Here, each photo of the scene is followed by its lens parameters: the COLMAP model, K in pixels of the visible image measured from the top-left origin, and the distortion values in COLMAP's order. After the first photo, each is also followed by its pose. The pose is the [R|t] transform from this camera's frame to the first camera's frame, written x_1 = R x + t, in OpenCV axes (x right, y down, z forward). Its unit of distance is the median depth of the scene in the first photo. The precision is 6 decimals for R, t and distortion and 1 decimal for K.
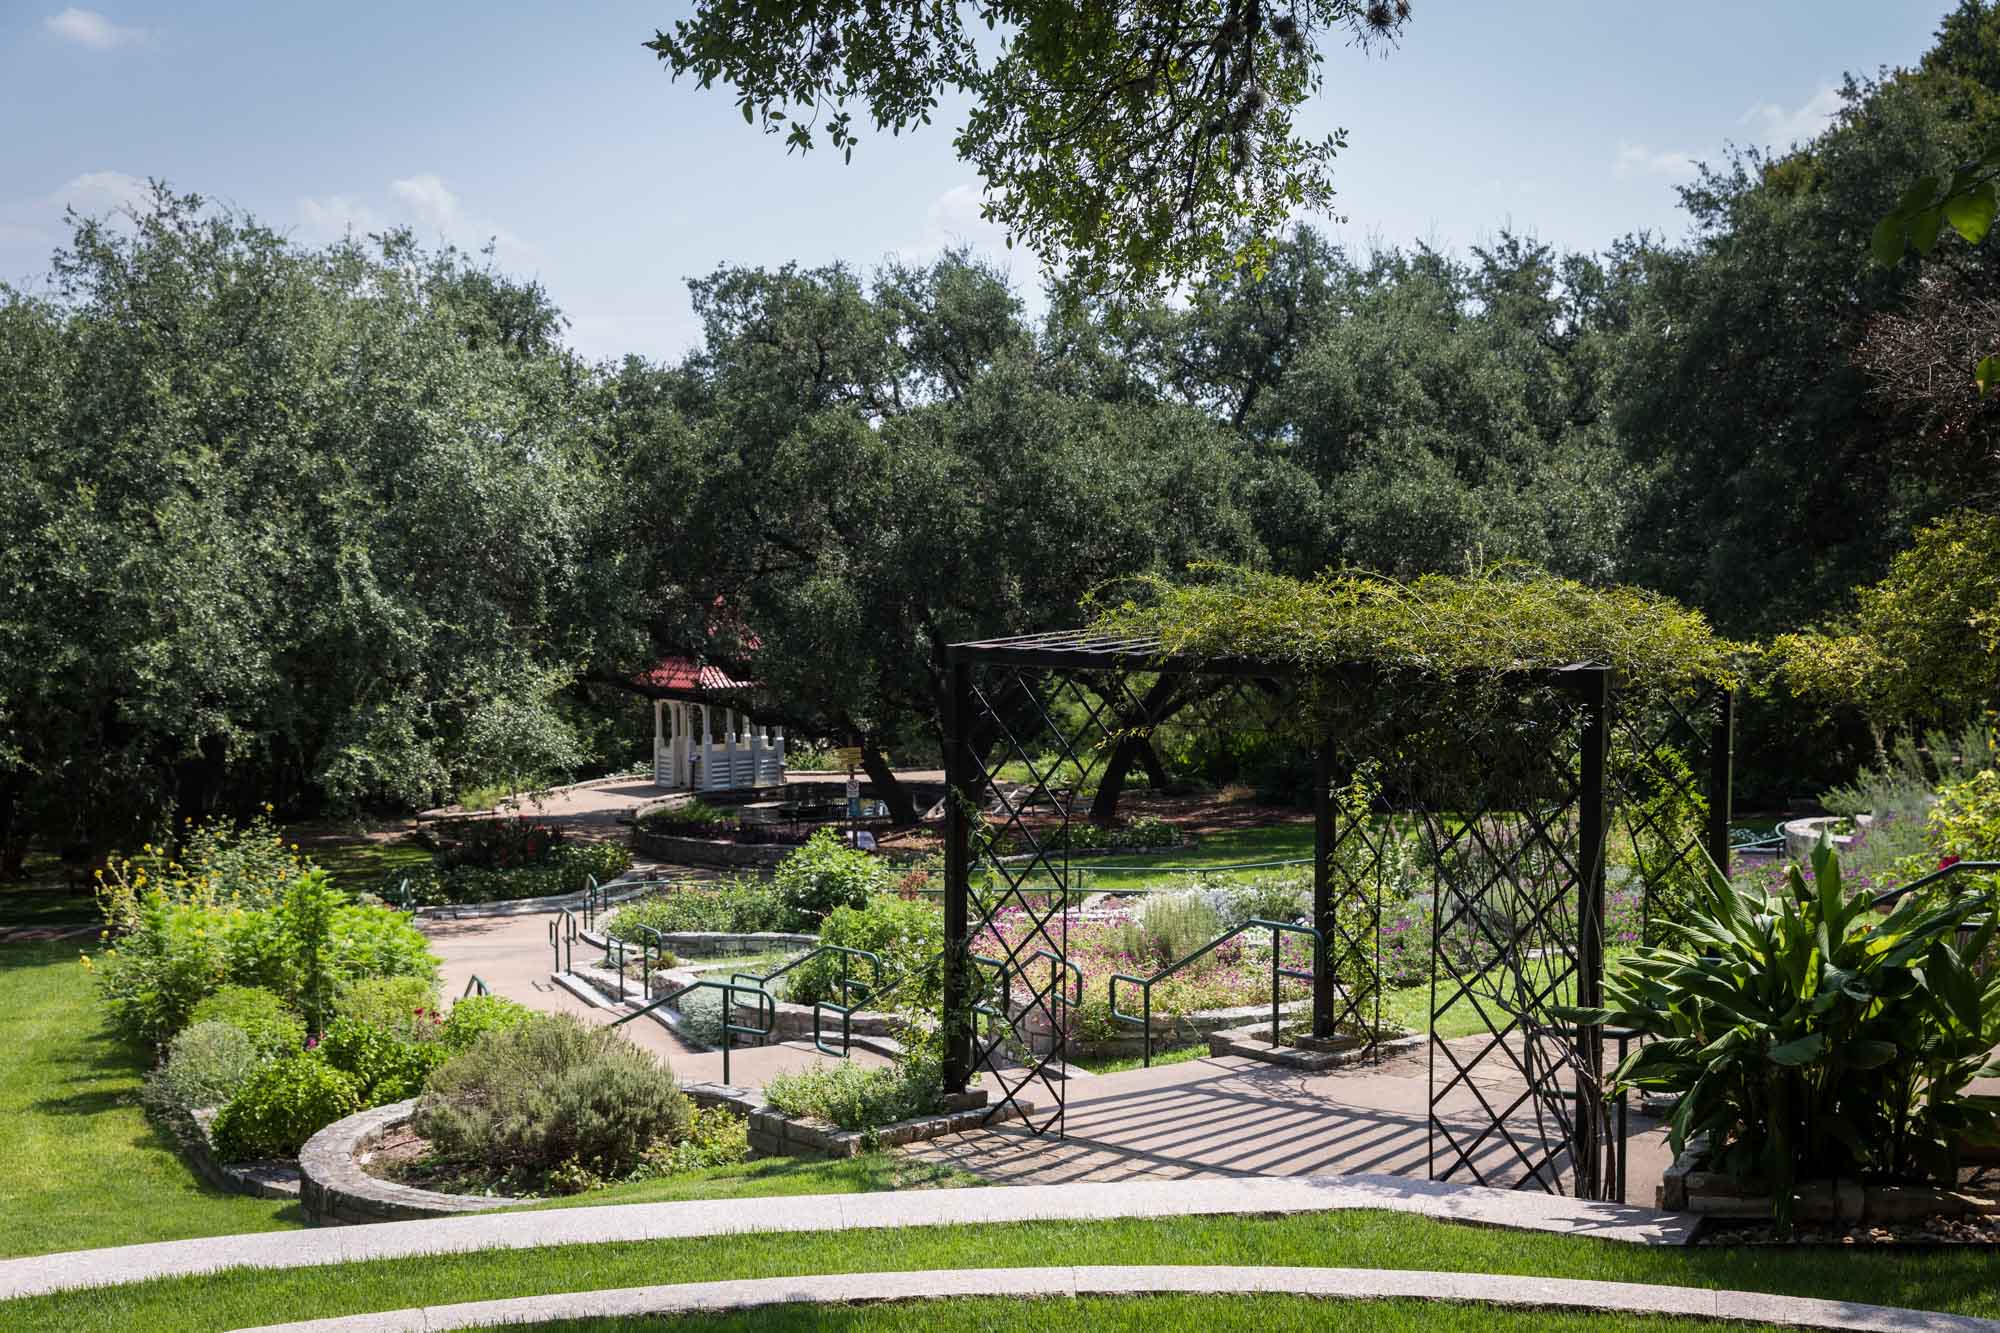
lens RADIAL K [[2257.2, 0, 1008.0], [0, 2257.2, 673.5], [0, 0, 1]] dist [0.010710, 0.000000]
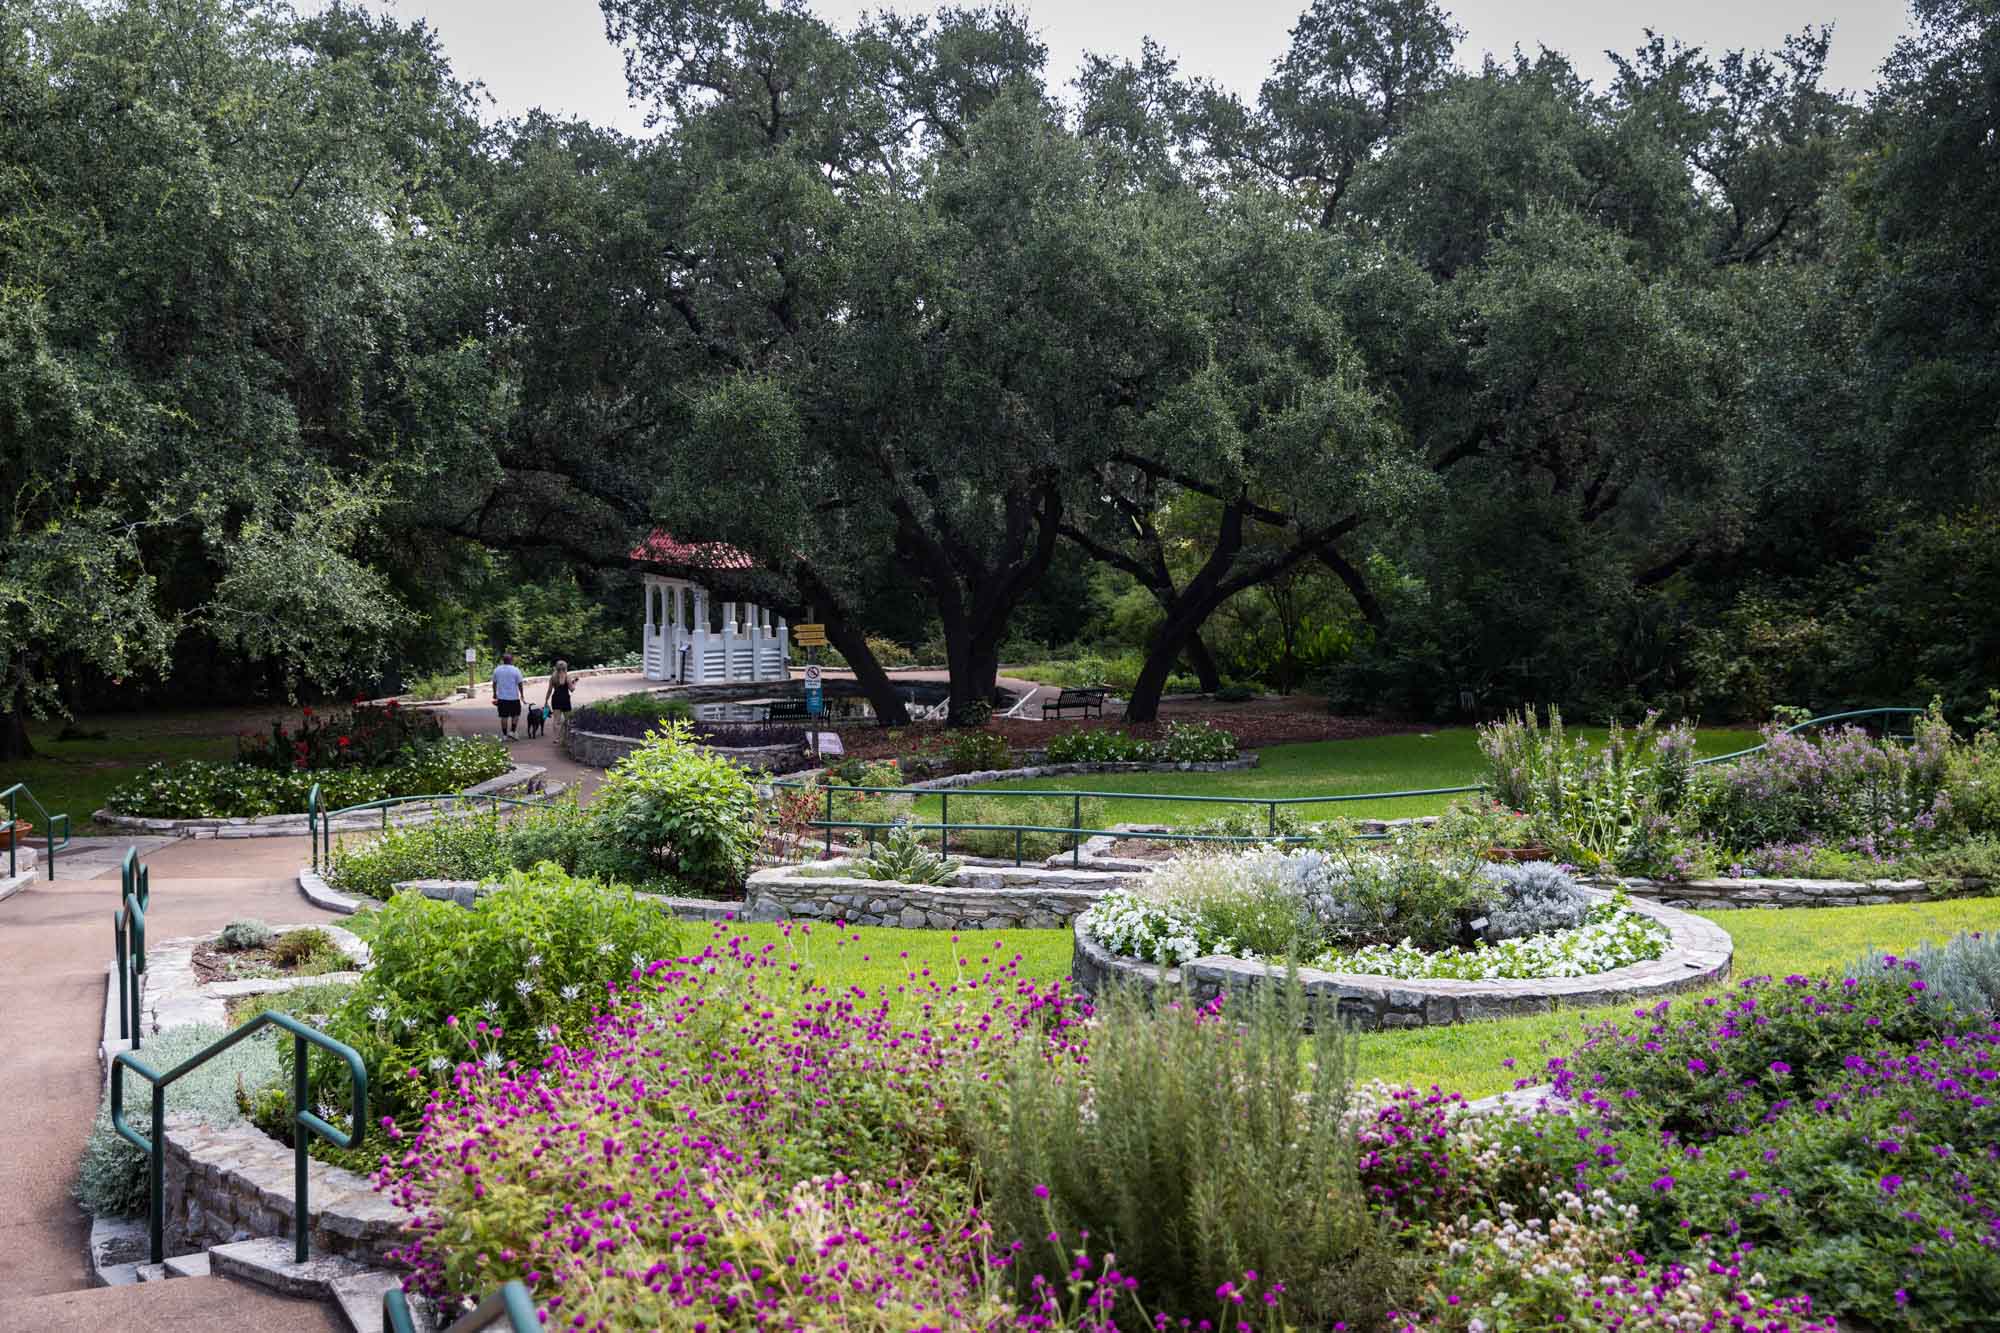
lens RADIAL K [[1989.9, 0, 994.5], [0, 1989.9, 654.3], [0, 0, 1]] dist [-0.004068, 0.000000]
pose [[0.998692, 0.023818, -0.045237, 0.023455], [-0.022641, 0.999396, 0.026348, 0.022759], [0.045837, -0.025289, 0.998629, 0.307098]]
